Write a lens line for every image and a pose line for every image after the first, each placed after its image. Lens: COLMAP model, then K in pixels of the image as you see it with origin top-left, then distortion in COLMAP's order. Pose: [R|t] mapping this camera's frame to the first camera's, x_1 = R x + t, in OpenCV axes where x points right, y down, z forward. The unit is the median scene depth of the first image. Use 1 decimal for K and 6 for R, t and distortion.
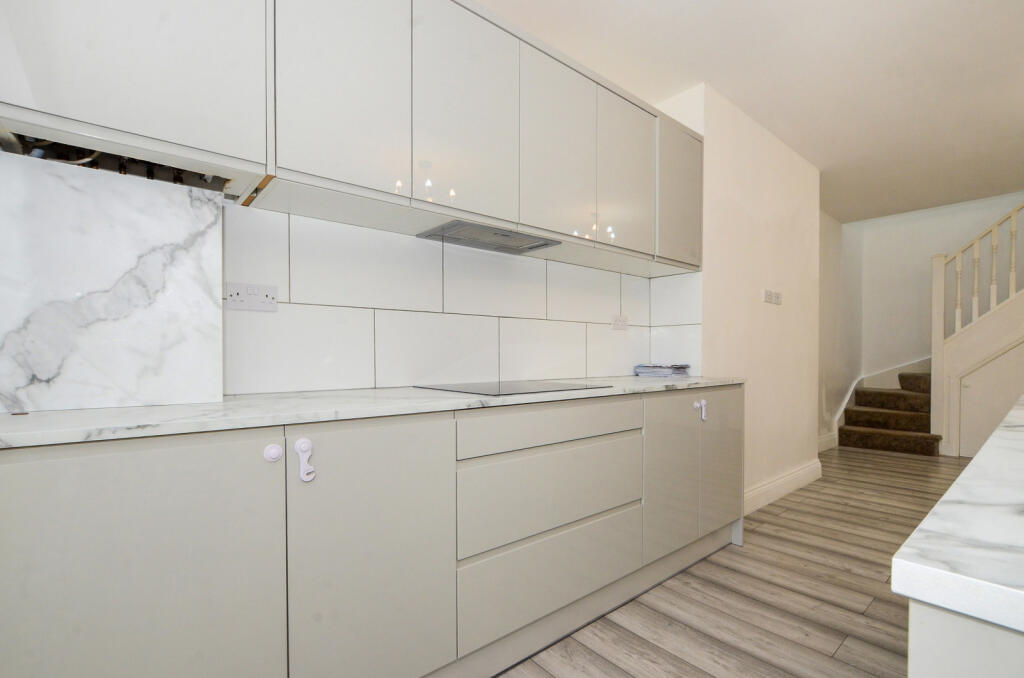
lens RADIAL K [[446.0, 0, 511.3], [0, 446.0, 358.5], [0, 0, 1]] dist [0.001516, 0.000268]
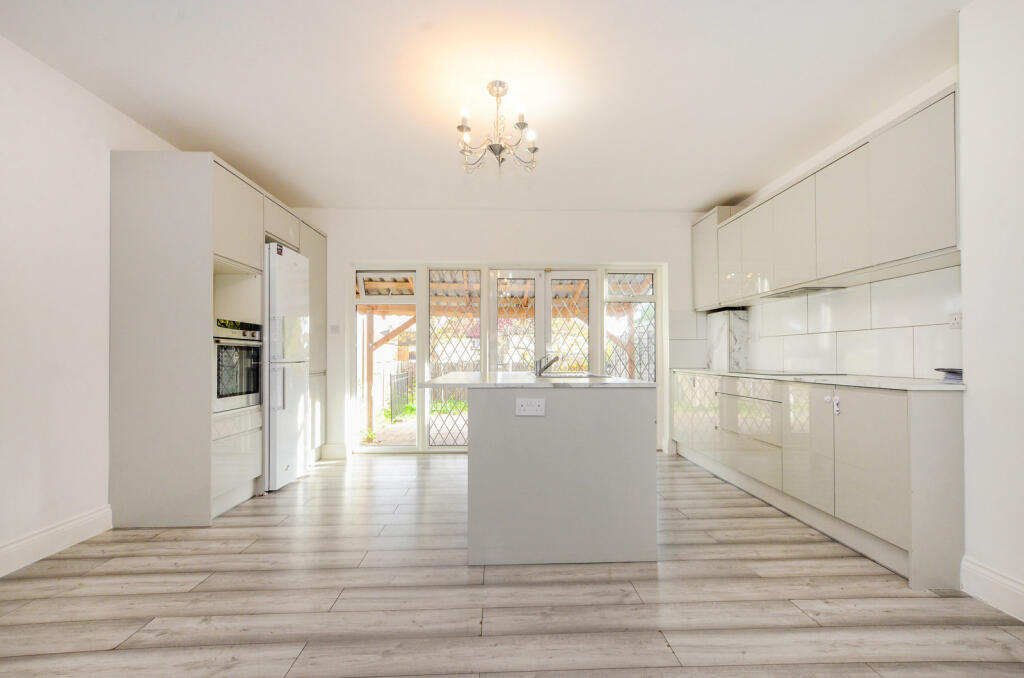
lens RADIAL K [[446.0, 0, 511.3], [0, 446.0, 358.5], [0, 0, 1]] dist [0.001516, 0.000268]
pose [[-0.619324, 0.001406, -0.785135, 1.151874], [-0.008230, 0.999932, 0.008283, -0.002813], [0.785093, 0.011591, -0.619270, 0.667772]]
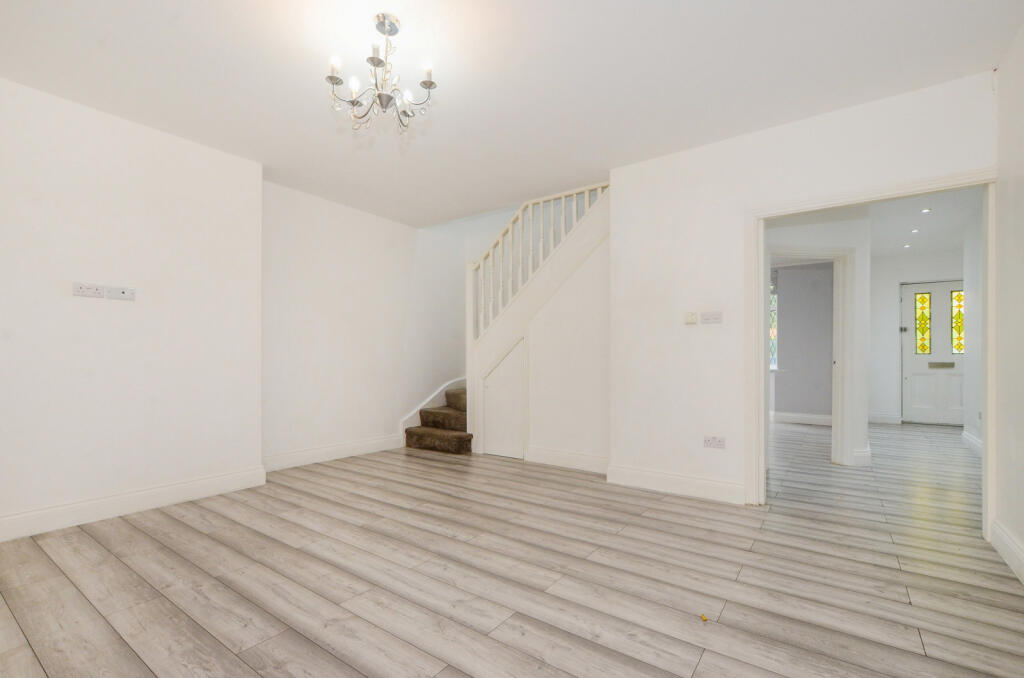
lens RADIAL K [[454.9, 0, 510.8], [0, 454.9, 345.6], [0, 0, 1]] dist [0.002020, 0.000663]
pose [[0.972583, 0.004340, 0.232517, 1.053842], [0.004673, 0.999259, -0.038197, 0.009932], [-0.232511, 0.038236, 0.971842, -0.074180]]
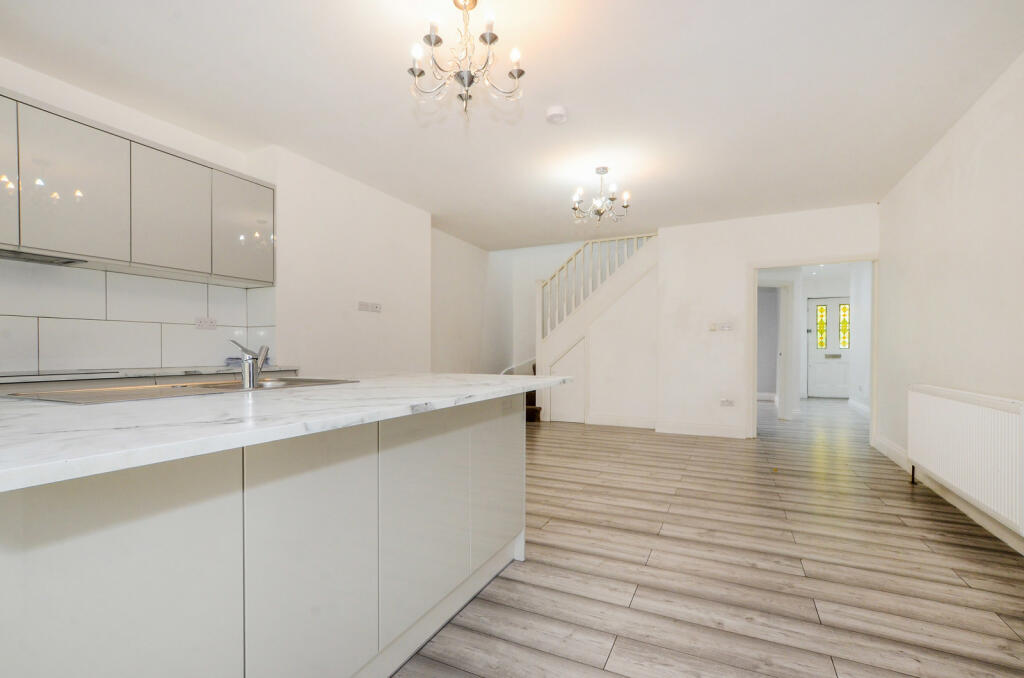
lens RADIAL K [[454.9, 0, 510.8], [0, 454.9, 345.6], [0, 0, 1]] dist [0.002020, 0.000663]
pose [[0.919161, 0.003305, 0.393869, 0.400154], [0.005318, 0.999770, -0.020800, 0.009377], [-0.393847, 0.021213, 0.918931, -0.384247]]
